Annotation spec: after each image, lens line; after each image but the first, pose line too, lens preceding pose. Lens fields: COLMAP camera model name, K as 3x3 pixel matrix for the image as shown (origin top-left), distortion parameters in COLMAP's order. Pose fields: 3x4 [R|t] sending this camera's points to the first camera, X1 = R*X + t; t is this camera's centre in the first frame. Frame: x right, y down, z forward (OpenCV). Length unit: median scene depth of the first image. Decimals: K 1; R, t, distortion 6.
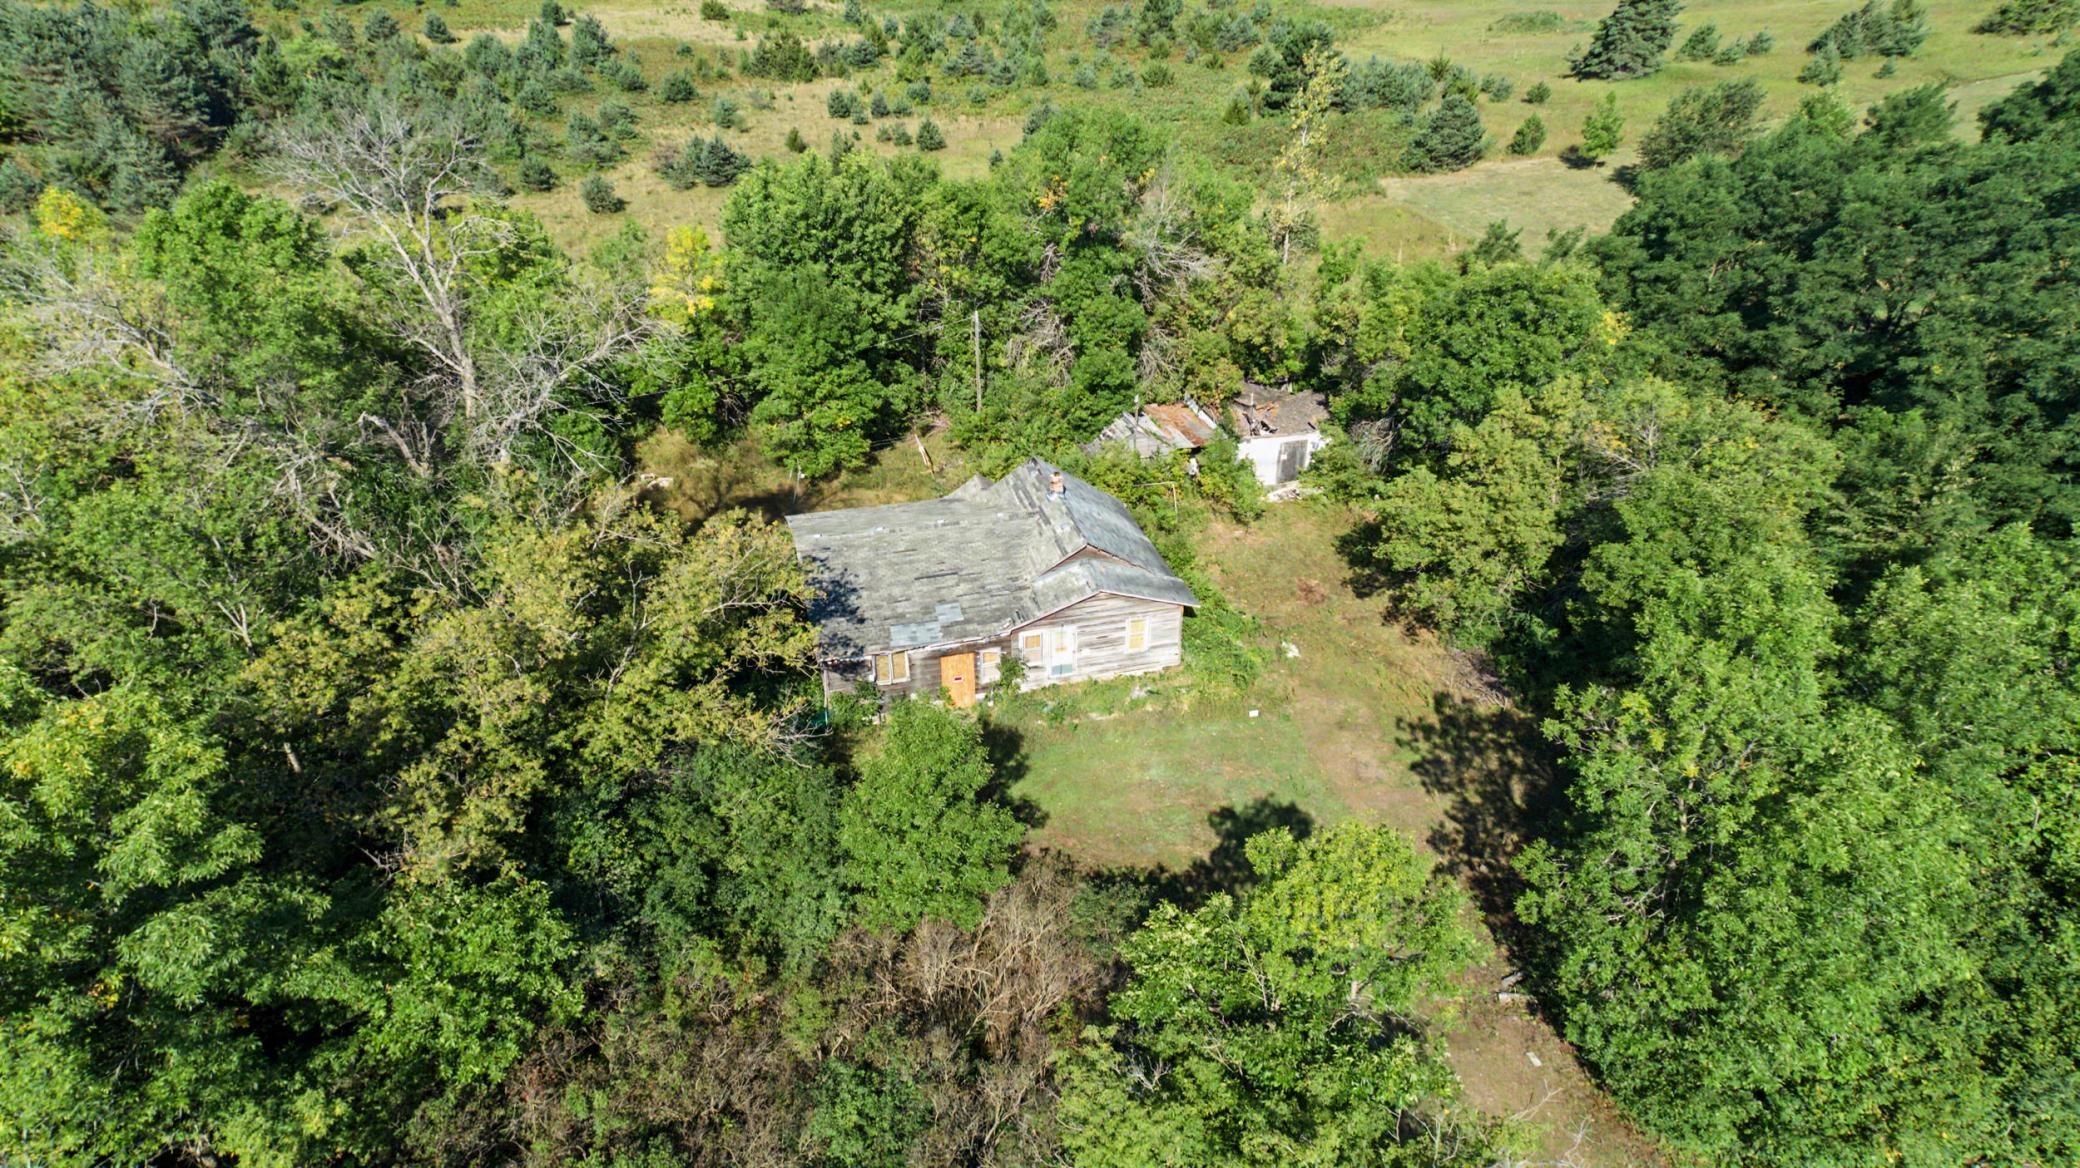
lens RADIAL K [[1342.2, 0, 1040.0], [0, 1342.2, 584.0], [0, 0, 1]] dist [0.260382, 0.115147]
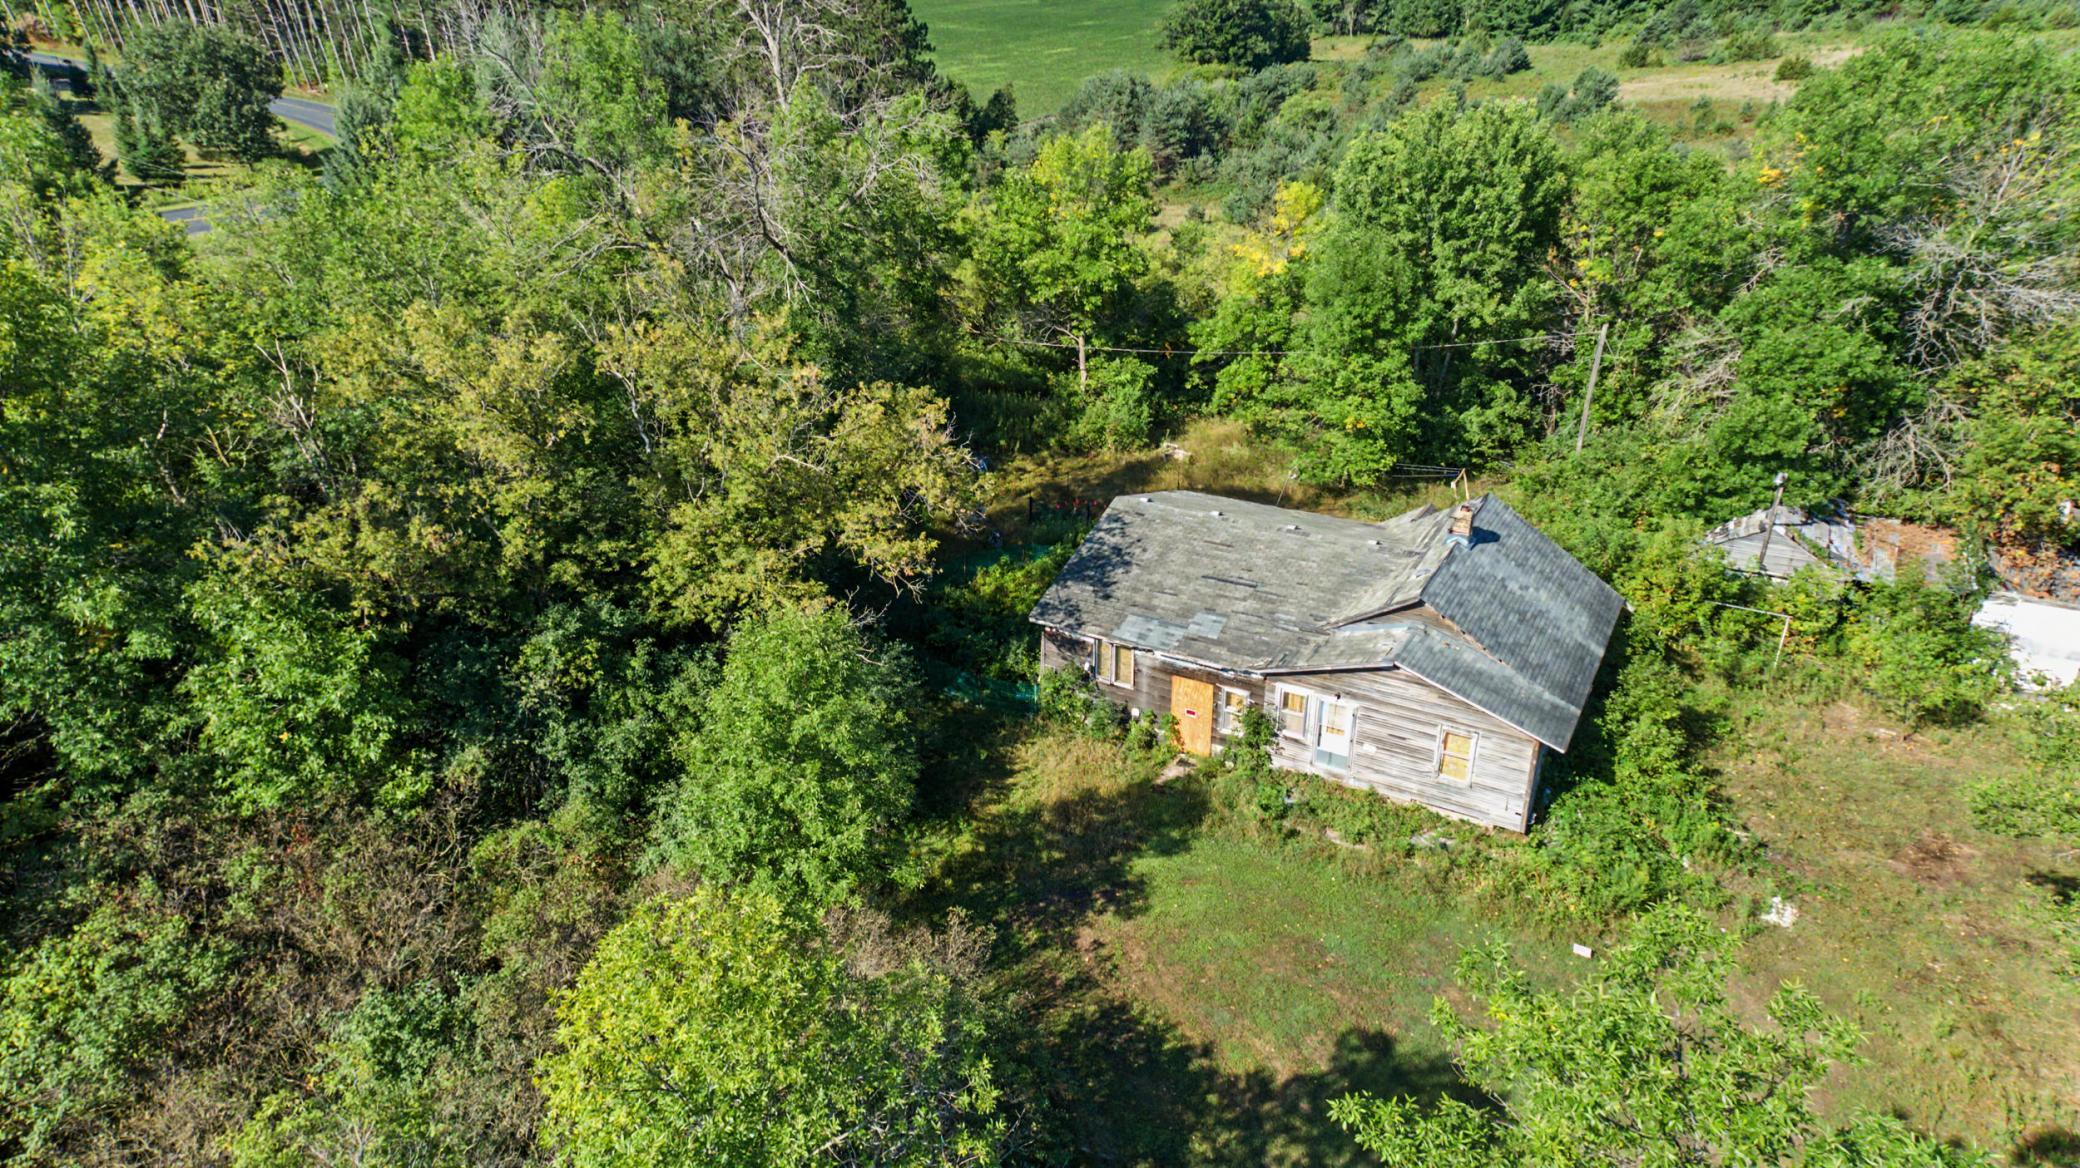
lens RADIAL K [[1342.2, 0, 1040.0], [0, 1342.2, 584.0], [0, 0, 1]] dist [0.260382, 0.115147]
pose [[0.730094, 0.296294, -0.615769, 0.323662], [-0.342203, 0.938507, 0.045851, -0.003049], [0.591489, 0.177242, 0.786591, 0.337636]]
